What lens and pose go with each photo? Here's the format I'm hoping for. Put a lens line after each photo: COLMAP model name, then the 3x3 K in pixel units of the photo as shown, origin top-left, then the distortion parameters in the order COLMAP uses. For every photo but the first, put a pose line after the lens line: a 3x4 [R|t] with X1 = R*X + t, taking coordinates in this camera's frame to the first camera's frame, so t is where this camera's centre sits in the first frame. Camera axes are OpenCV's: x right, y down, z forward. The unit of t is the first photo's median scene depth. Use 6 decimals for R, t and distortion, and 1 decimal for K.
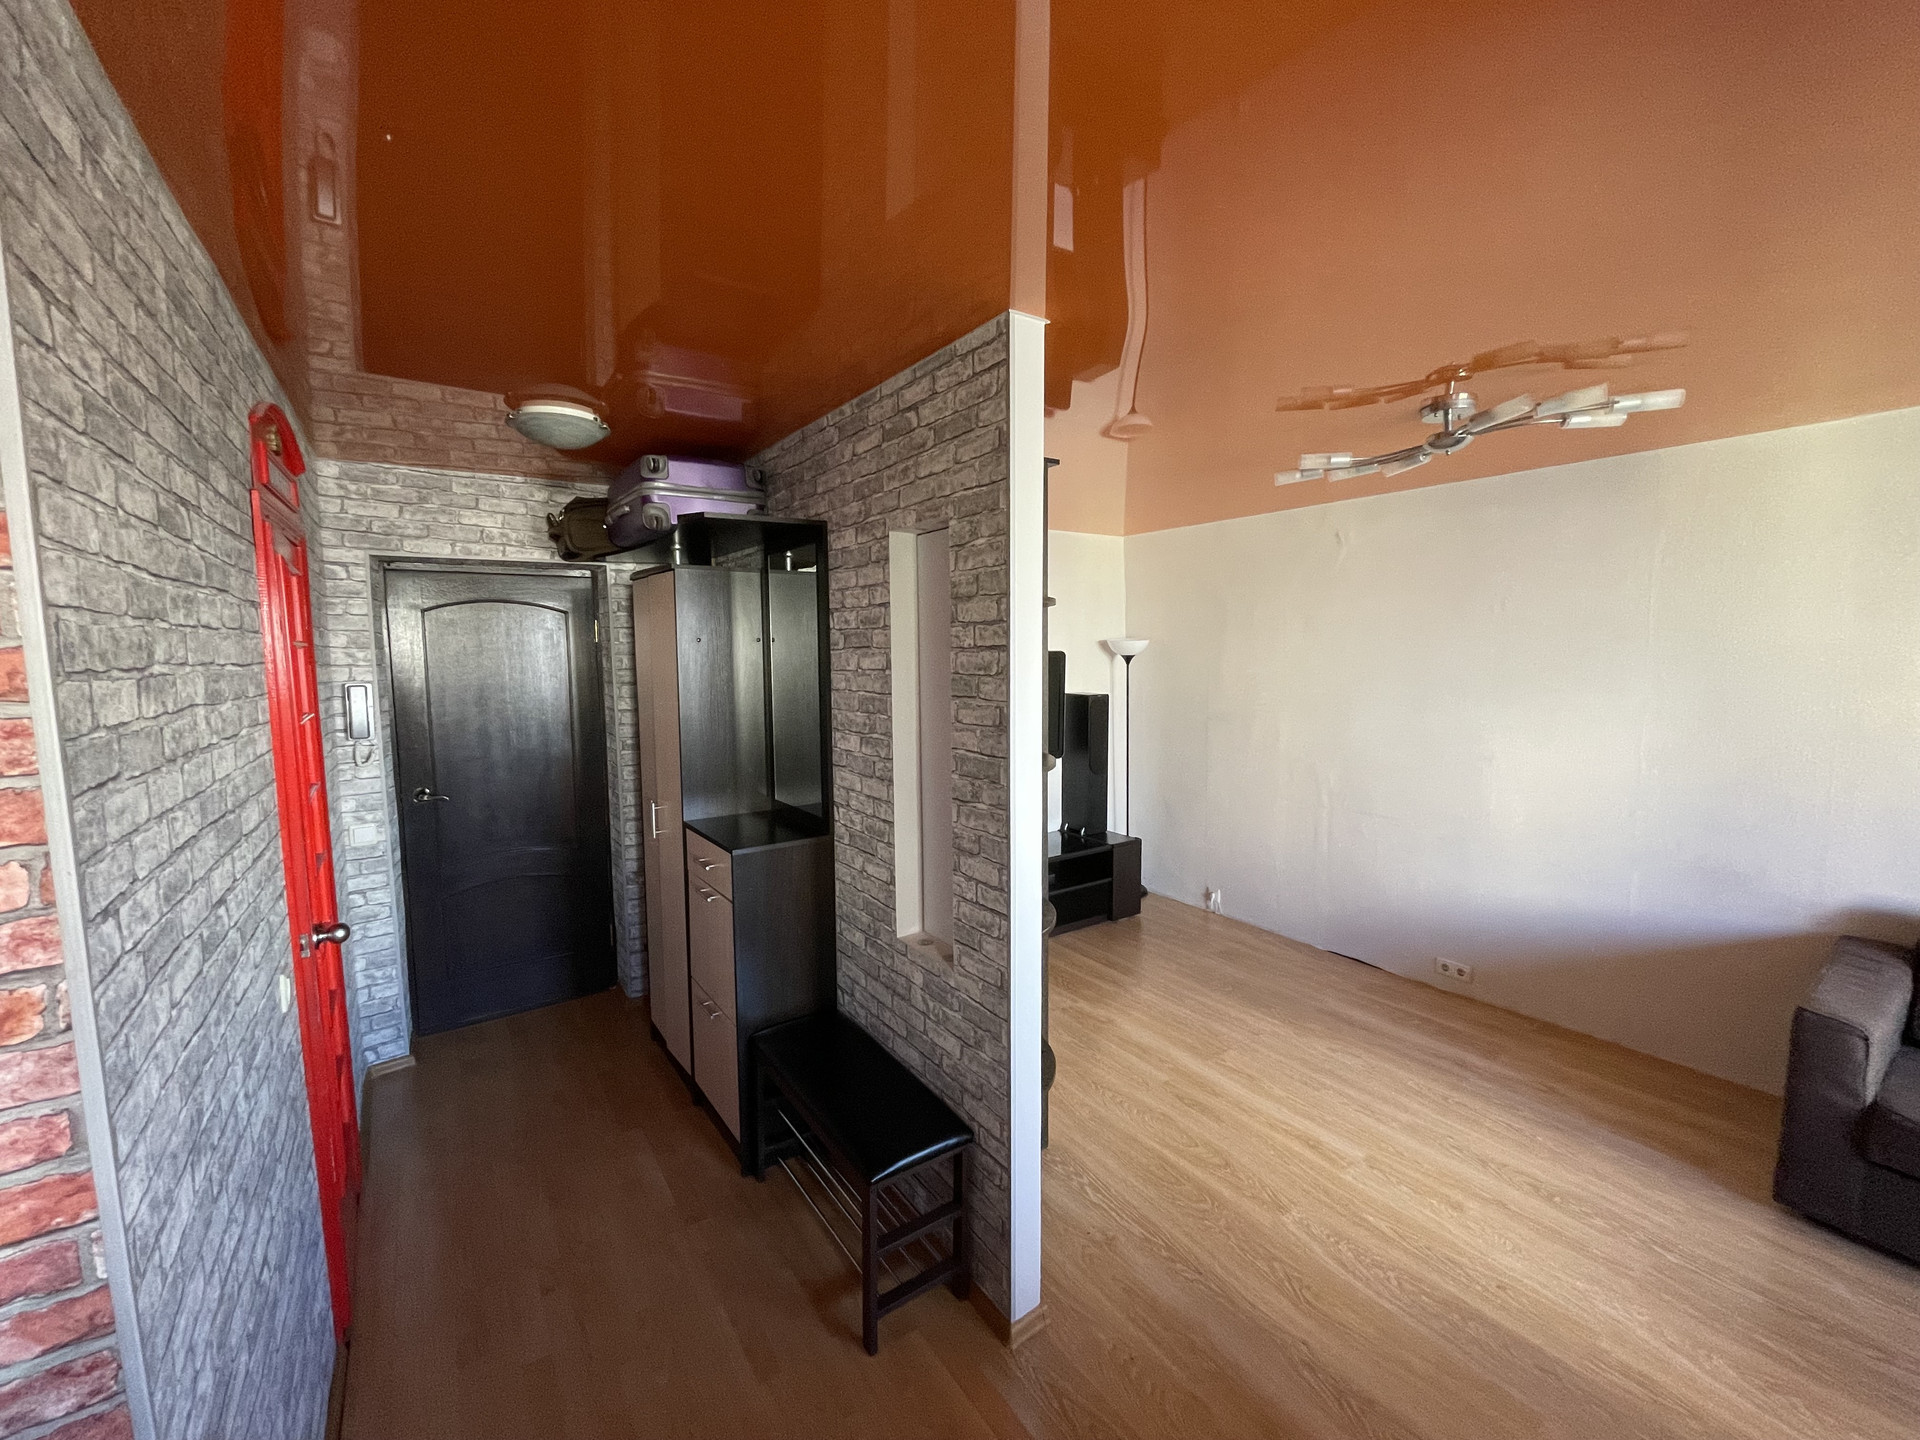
lens RADIAL K [[773.6, 0, 957.5], [0, 773.6, 715.4], [0, 0, 1]] dist [-0.002942, -0.000245]
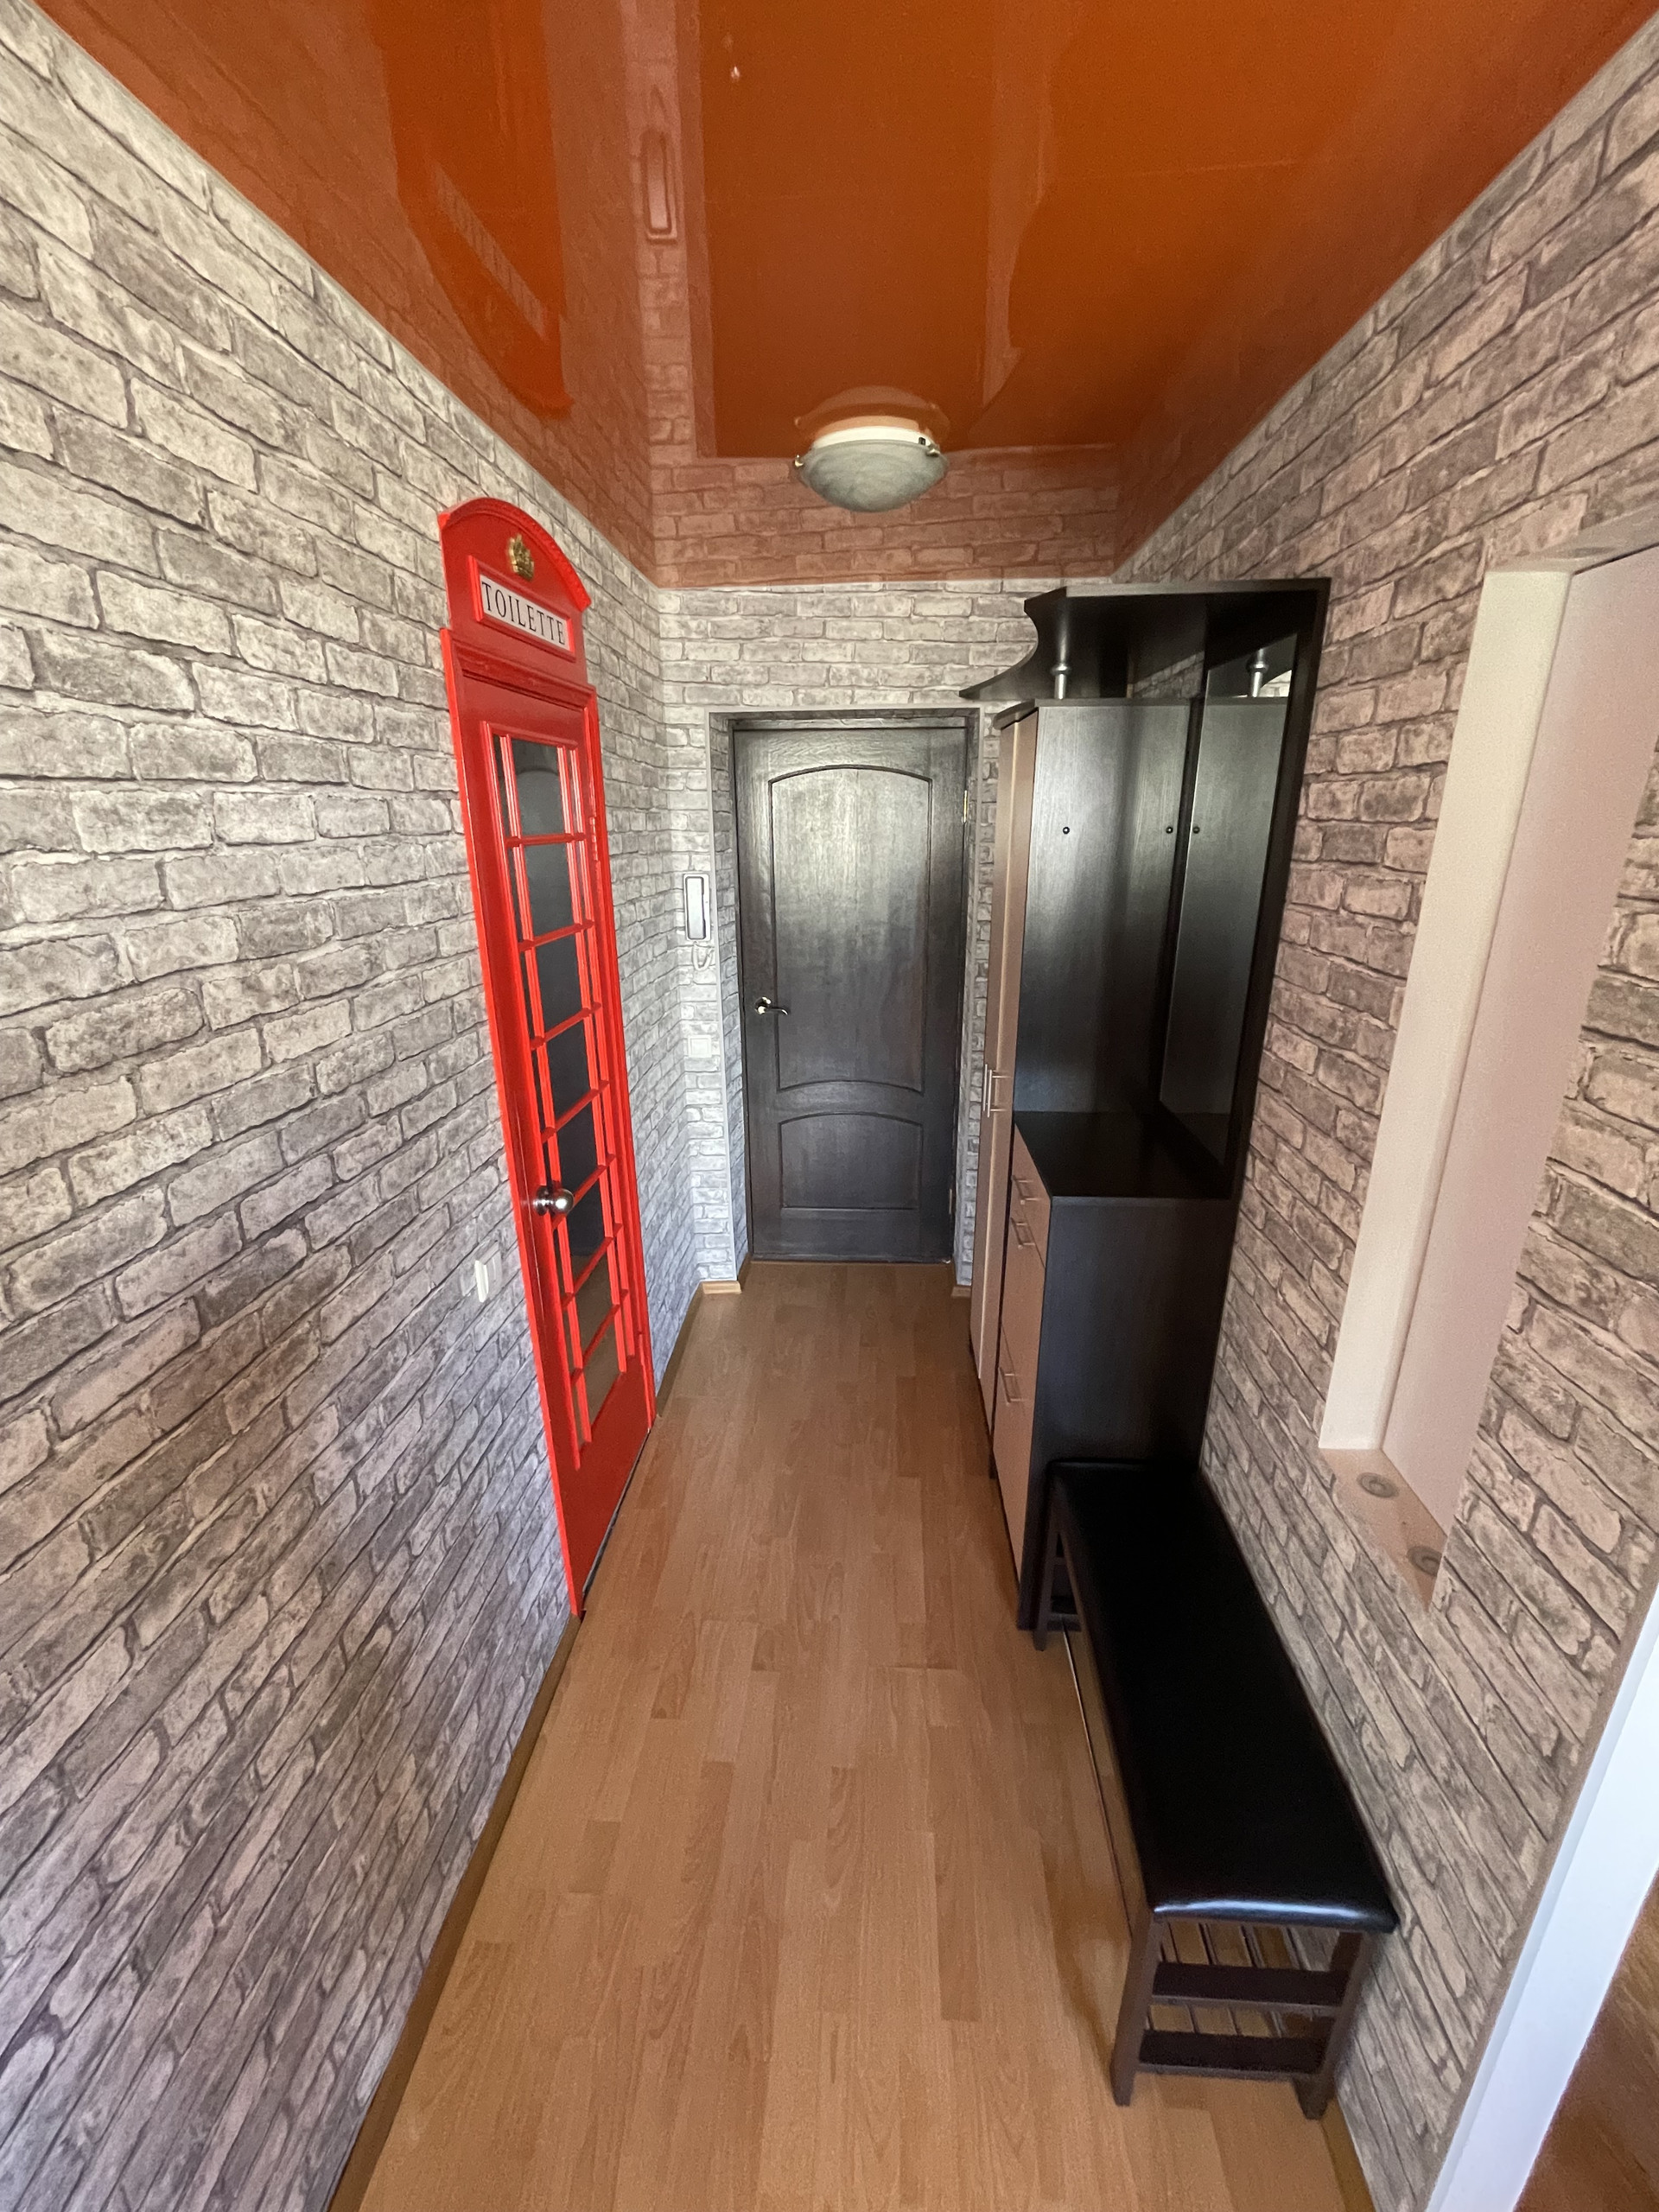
lens RADIAL K [[891.2, 0, 832.3], [0, 891.2, 1102.2], [0, 0, 1]] dist [-0.002942, -0.000245]
pose [[0.782117, 0.197226, -0.591097, -0.024591], [-0.055580, 0.966889, 0.249072, -0.062544], [0.620648, -0.161950, 0.767182, 0.354584]]
